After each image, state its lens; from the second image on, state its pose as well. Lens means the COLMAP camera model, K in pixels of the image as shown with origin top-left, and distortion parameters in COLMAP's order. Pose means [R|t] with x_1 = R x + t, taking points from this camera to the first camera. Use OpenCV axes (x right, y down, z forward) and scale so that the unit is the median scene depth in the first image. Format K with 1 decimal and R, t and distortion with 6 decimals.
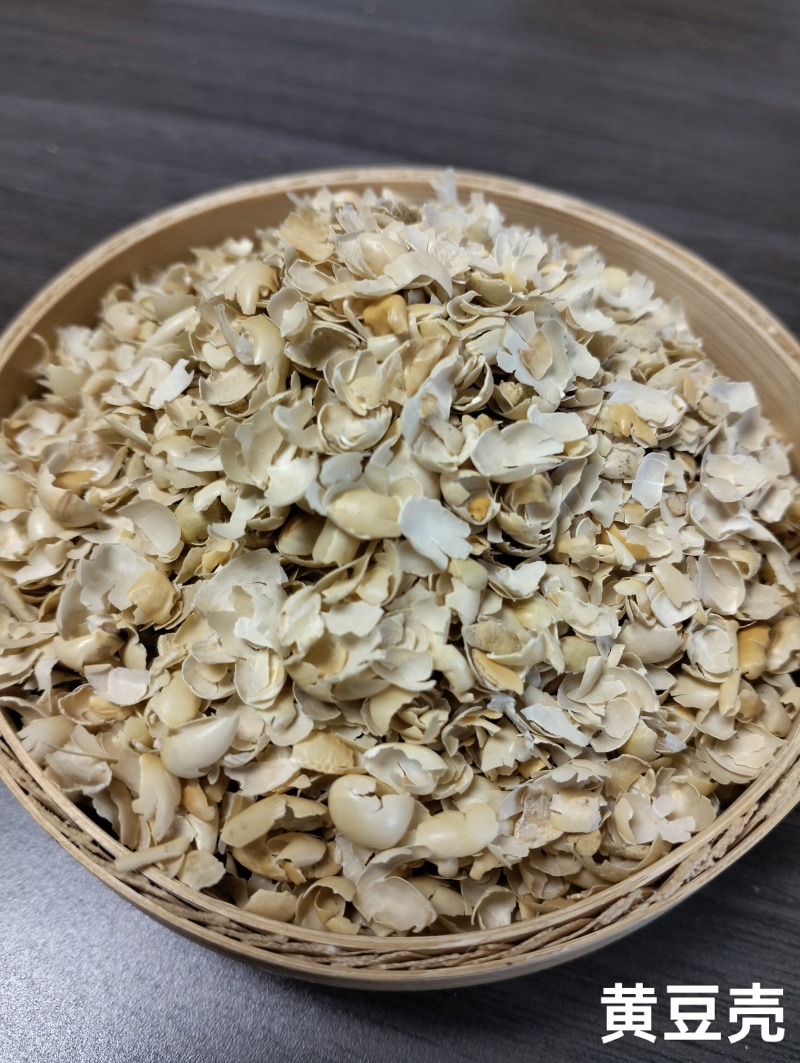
lens RADIAL K [[900.4, 0, 381.3], [0, 900.4, 532.8], [0, 0, 1]] dist [0.038178, -0.184788]
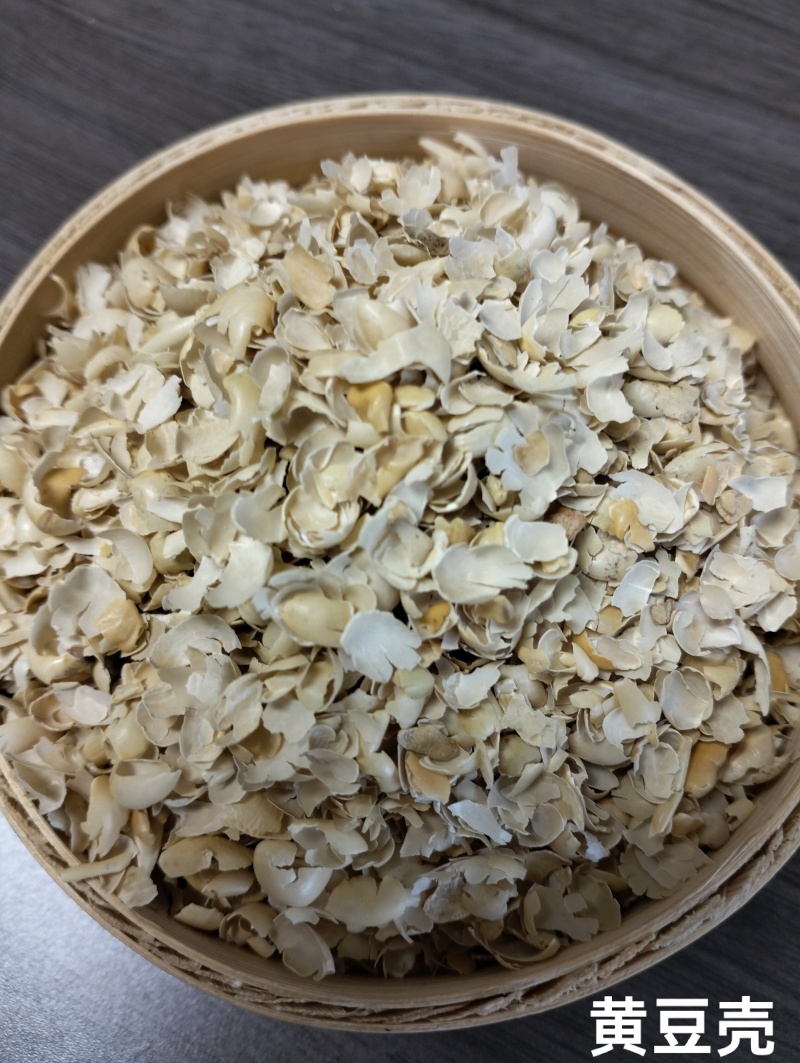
lens RADIAL K [[900.4, 0, 381.3], [0, 900.4, 532.8], [0, 0, 1]] dist [0.038178, -0.184788]
pose [[0.983151, 0.158221, -0.091547, 0.120495], [-0.128177, 0.953763, 0.271860, -0.359312], [0.130328, -0.255545, 0.957973, 0.078940]]
